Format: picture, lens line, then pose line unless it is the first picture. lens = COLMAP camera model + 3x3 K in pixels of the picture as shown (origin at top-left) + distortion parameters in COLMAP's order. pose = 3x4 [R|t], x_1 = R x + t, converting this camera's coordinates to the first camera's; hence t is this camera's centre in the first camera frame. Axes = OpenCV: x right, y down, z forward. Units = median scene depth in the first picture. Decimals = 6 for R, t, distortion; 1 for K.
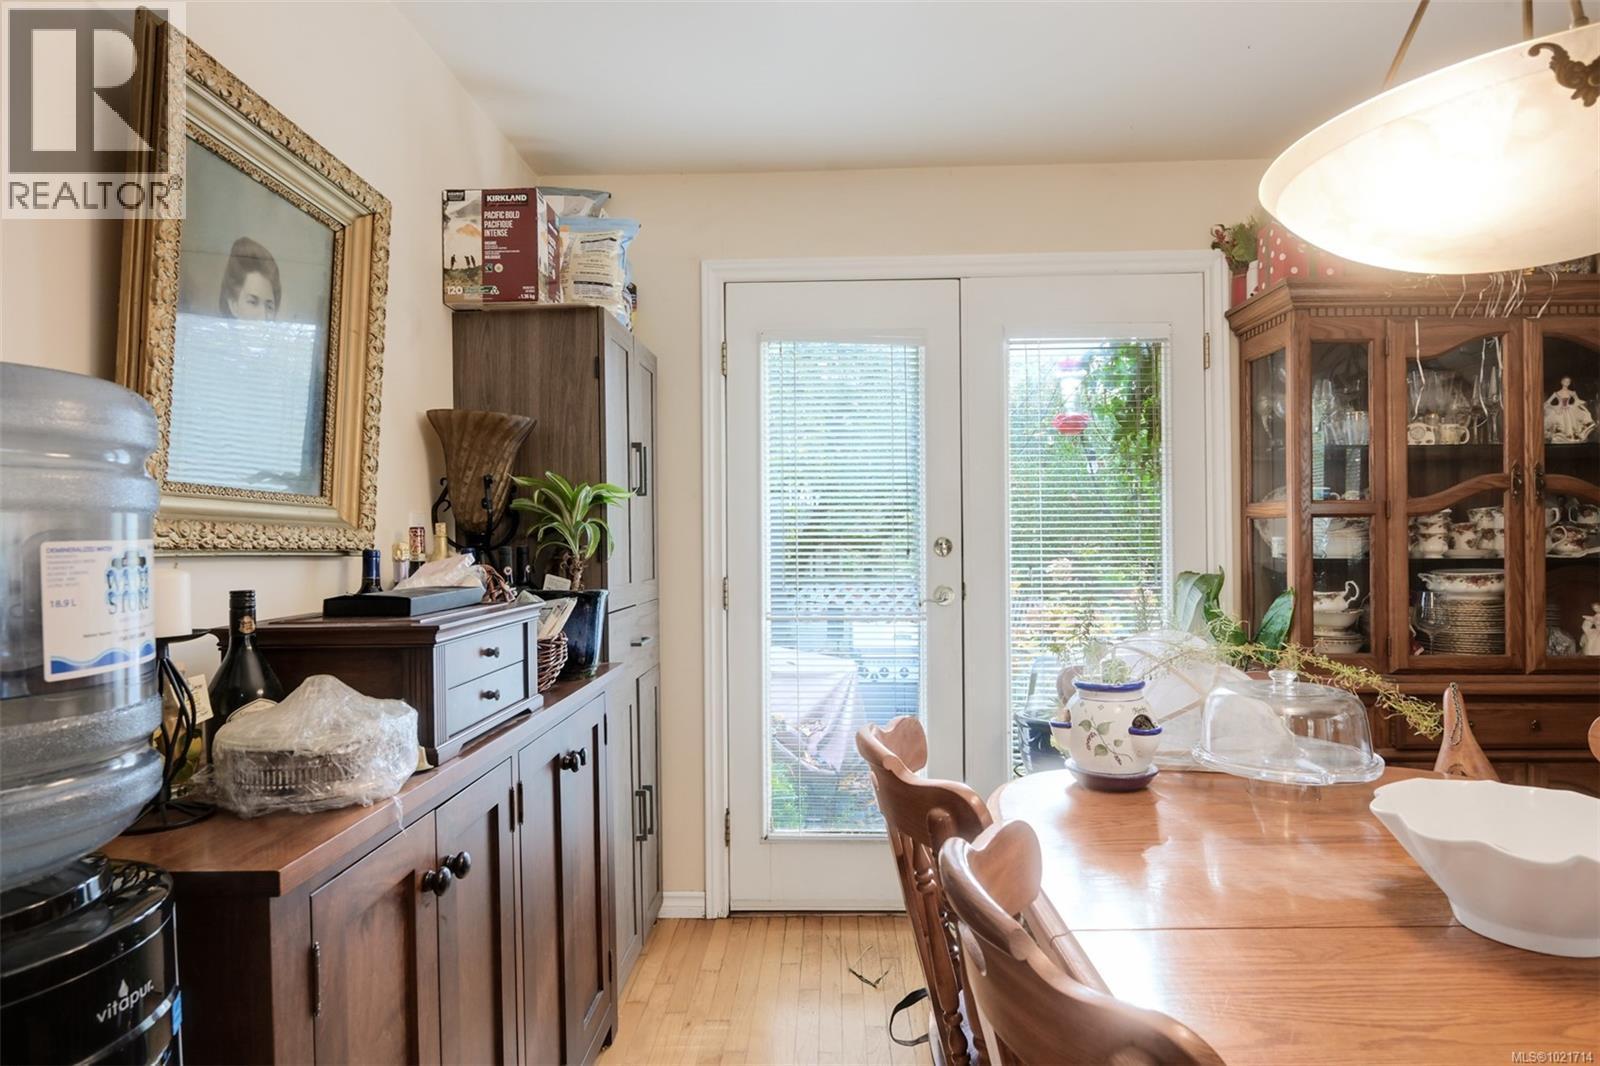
lens RADIAL K [[882.3, 0, 800.0], [0, 882.3, 533.0], [0, 0, 1]] dist [0.001528, -0.000816]
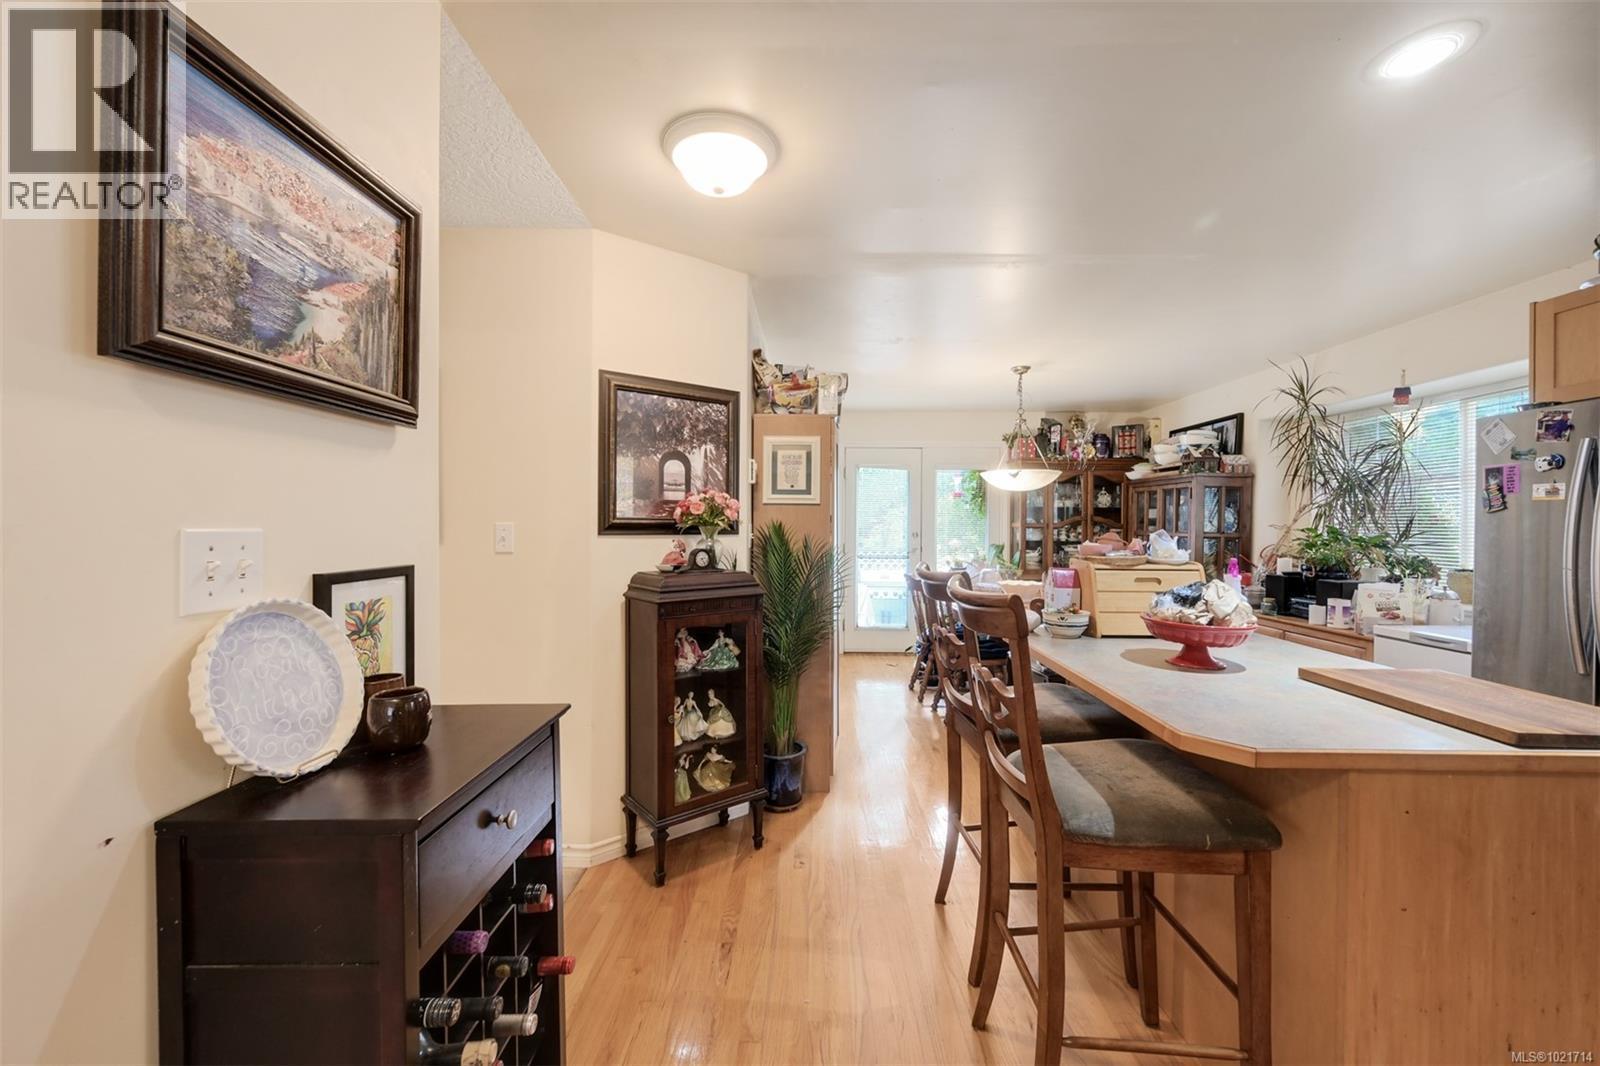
lens RADIAL K [[636.5, 0, 800.0], [0, 636.5, 533.0], [0, 0, 1]] dist [0.000047, -0.000051]
pose [[0.999917, 0.012879, -0.000144, -0.288203], [-0.012875, 0.999798, 0.015457, -0.026046], [0.000343, -0.015454, 0.999881, -1.471192]]
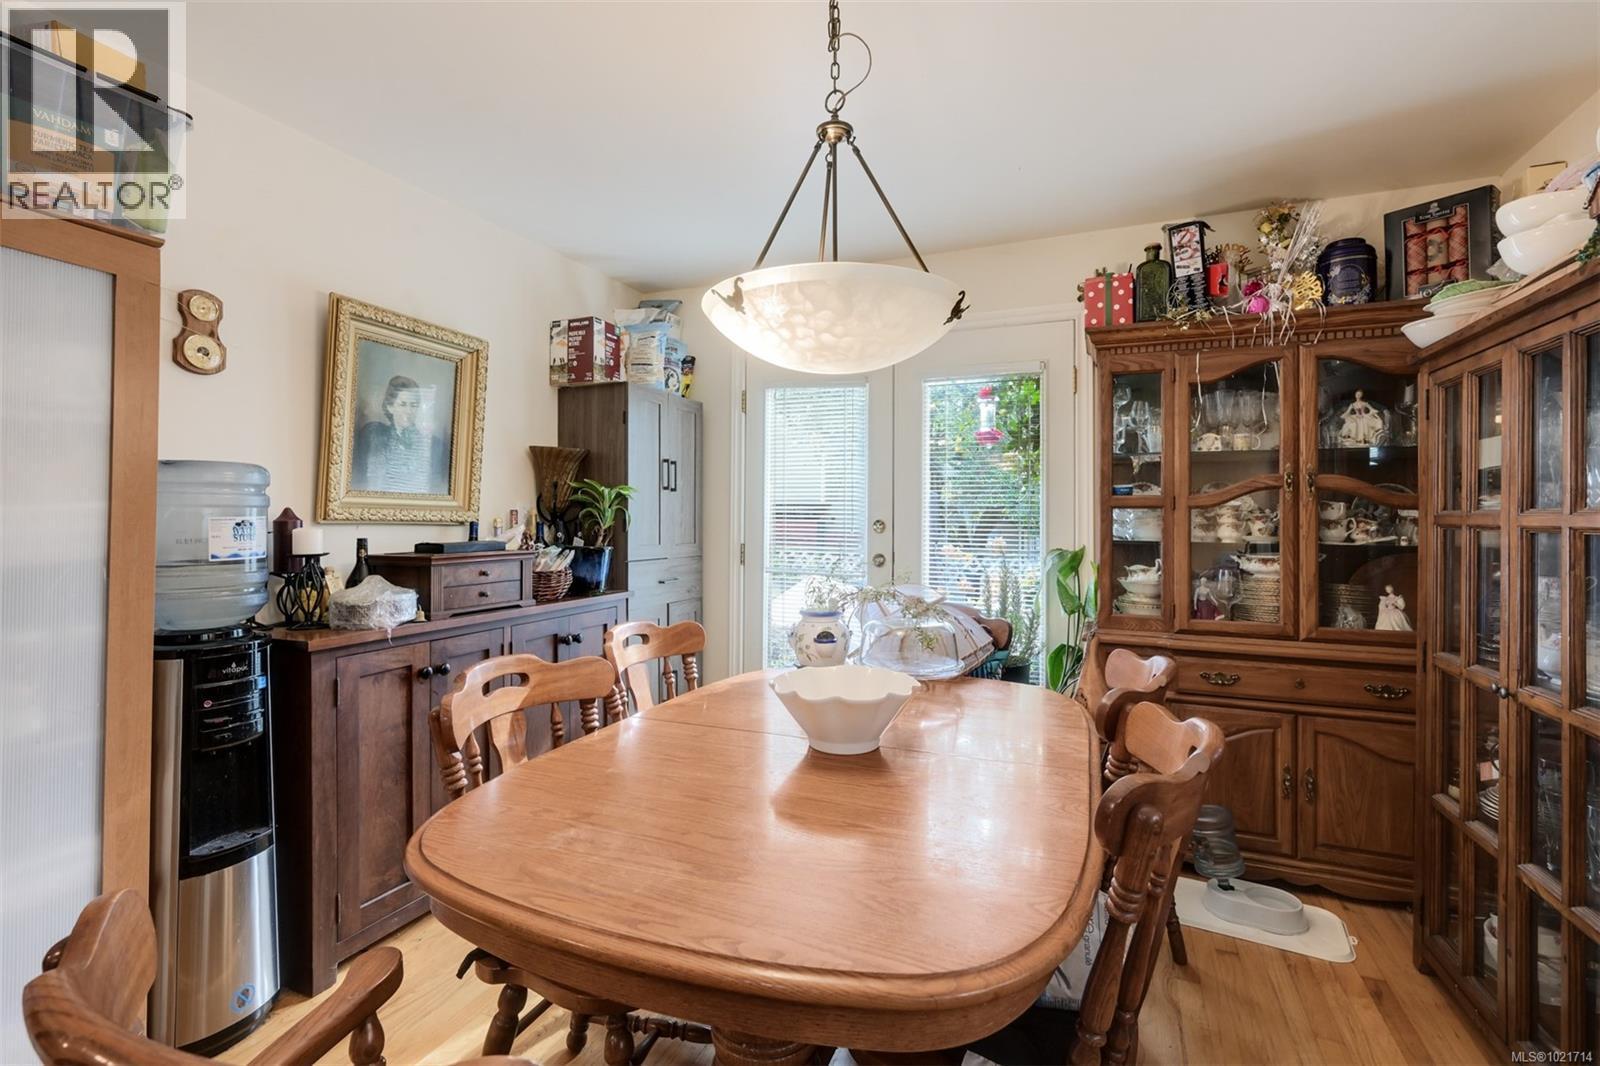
lens RADIAL K [[732.8, 0, 797.4], [0, 732.8, 509.7], [0, 0, 1]] dist [-0.000446, -0.000024]
pose [[0.930510, 0.009778, -0.366137, 0.558987], [-0.011153, 0.999936, -0.001641, -0.009486], [0.366097, 0.005610, 0.930560, -0.181687]]
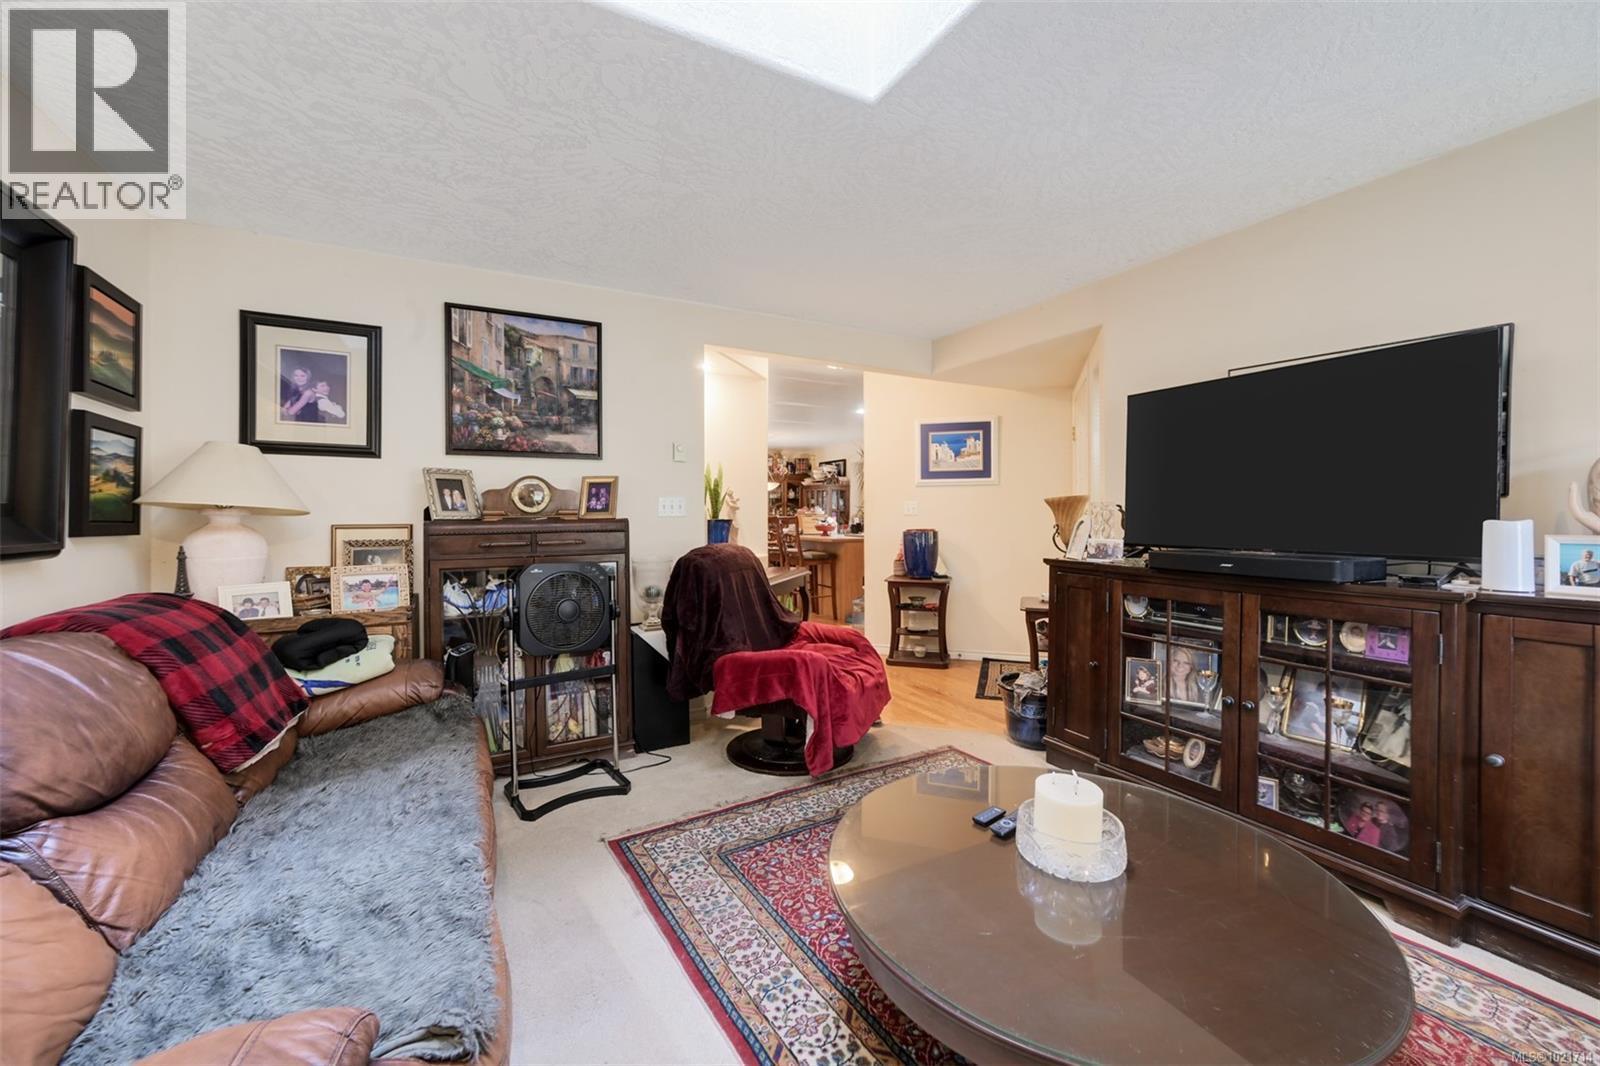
lens RADIAL K [[671.6, 0, 796.8], [0, 671.6, 490.8], [0, 0, 1]] dist [-0.000757, -0.000045]
pose [[0.881009, 0.023656, 0.472508, -1.599951], [-0.007947, 0.999348, -0.035214, 0.026941], [-0.473033, 0.027269, 0.880623, -3.723550]]
